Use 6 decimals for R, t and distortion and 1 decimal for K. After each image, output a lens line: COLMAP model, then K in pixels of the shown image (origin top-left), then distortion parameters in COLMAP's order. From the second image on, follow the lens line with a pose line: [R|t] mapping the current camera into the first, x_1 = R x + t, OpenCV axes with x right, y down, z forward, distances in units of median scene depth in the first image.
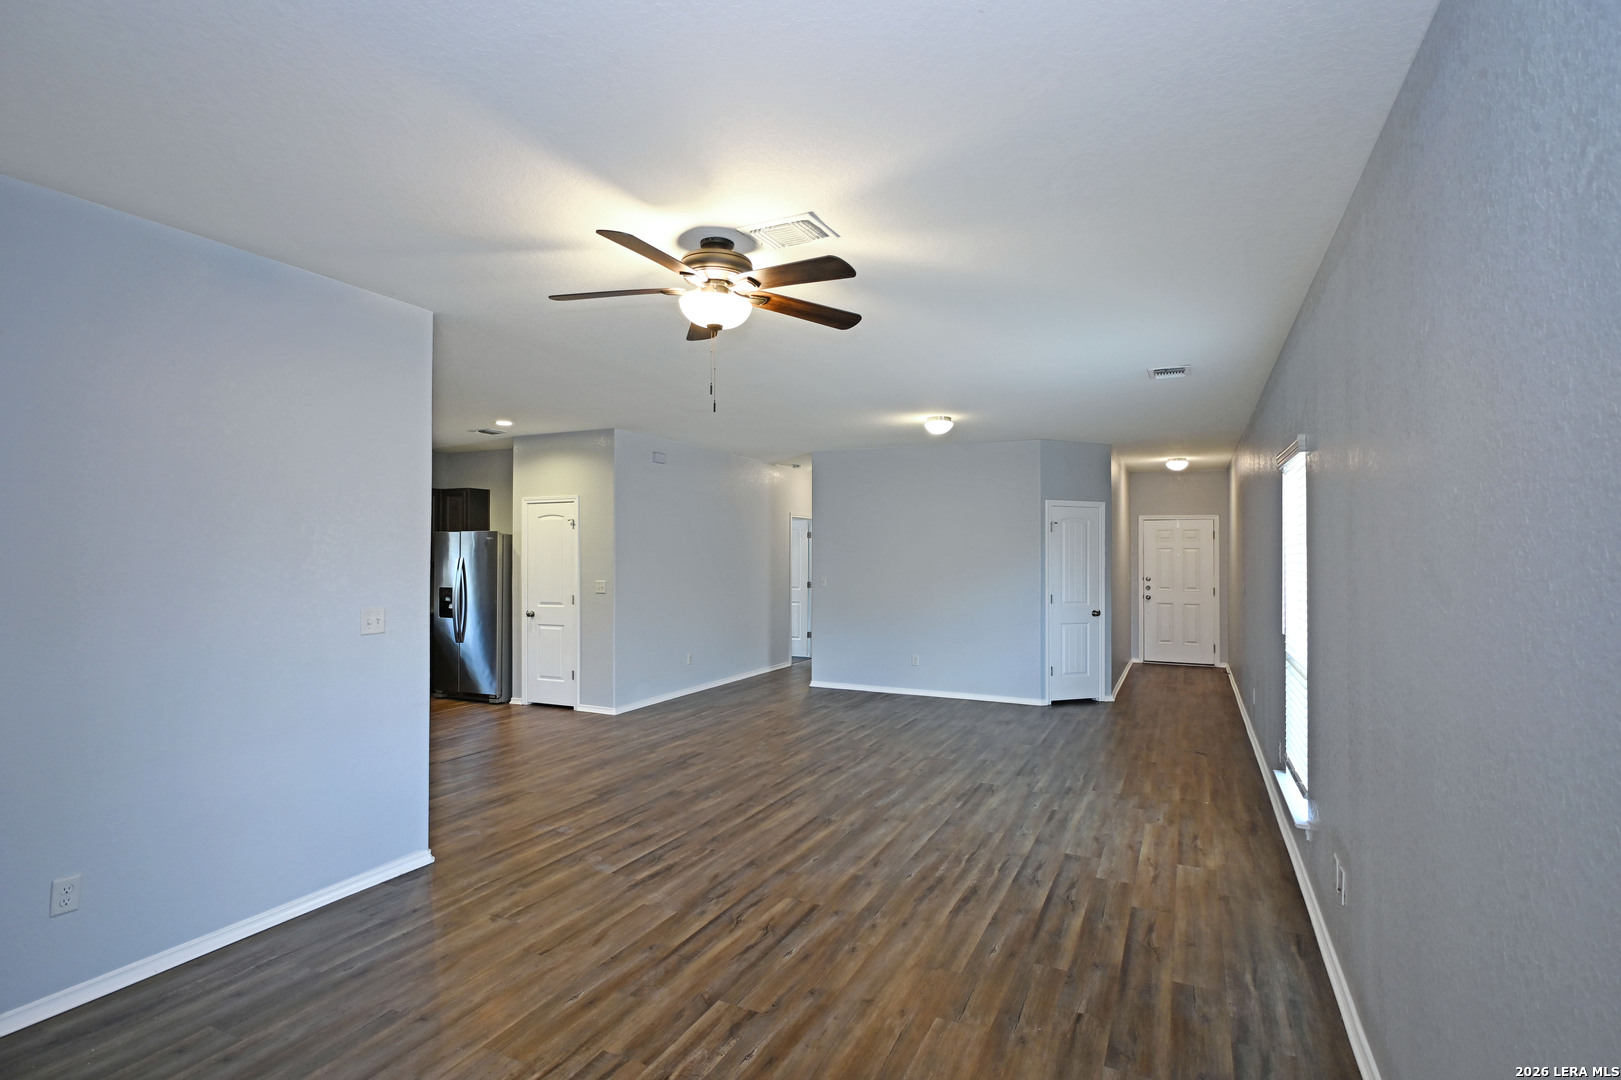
lens RADIAL K [[788.0, 0, 809.9], [0, 788.0, 543.0], [0, 0, 1]] dist [0.001508, 0.001786]
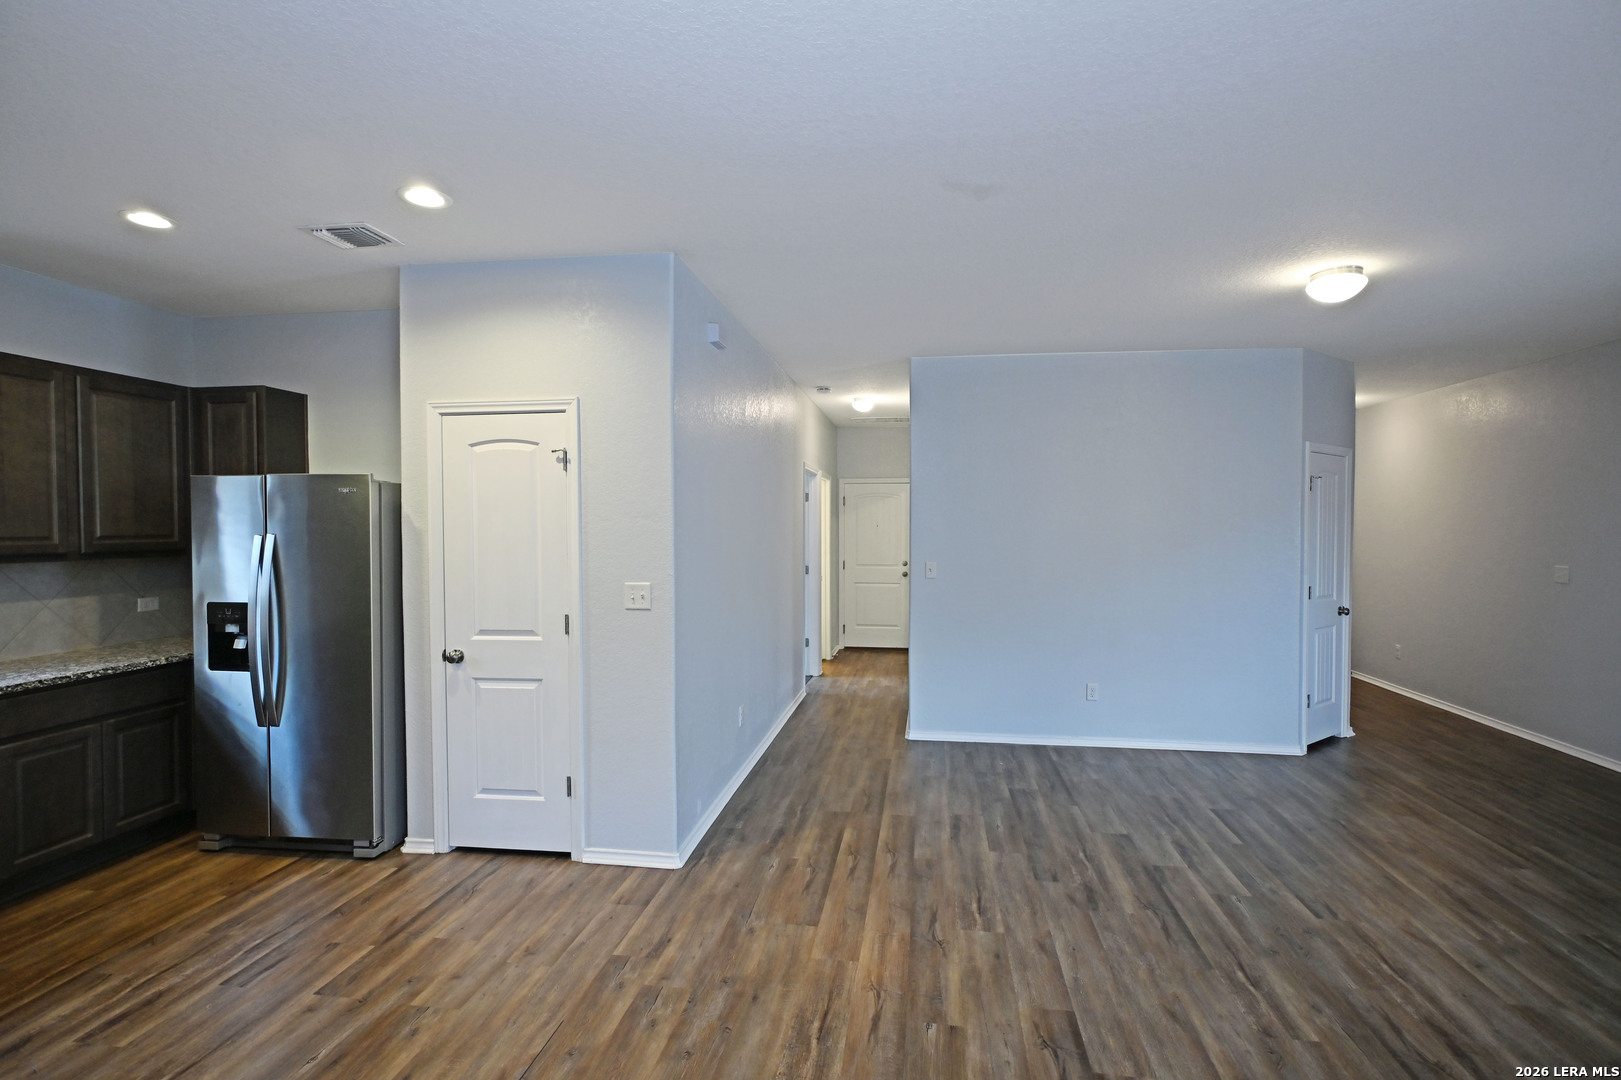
lens RADIAL K [[793.7, 0, 804.6], [0, 793.7, 540.7], [0, 0, 1]] dist [0.001650, -0.000394]
pose [[0.957891, -0.008898, 0.286994, -0.517662], [-0.000475, 0.999469, 0.032572, 0.013650], [-0.287131, -0.031336, 0.957379, 0.892861]]
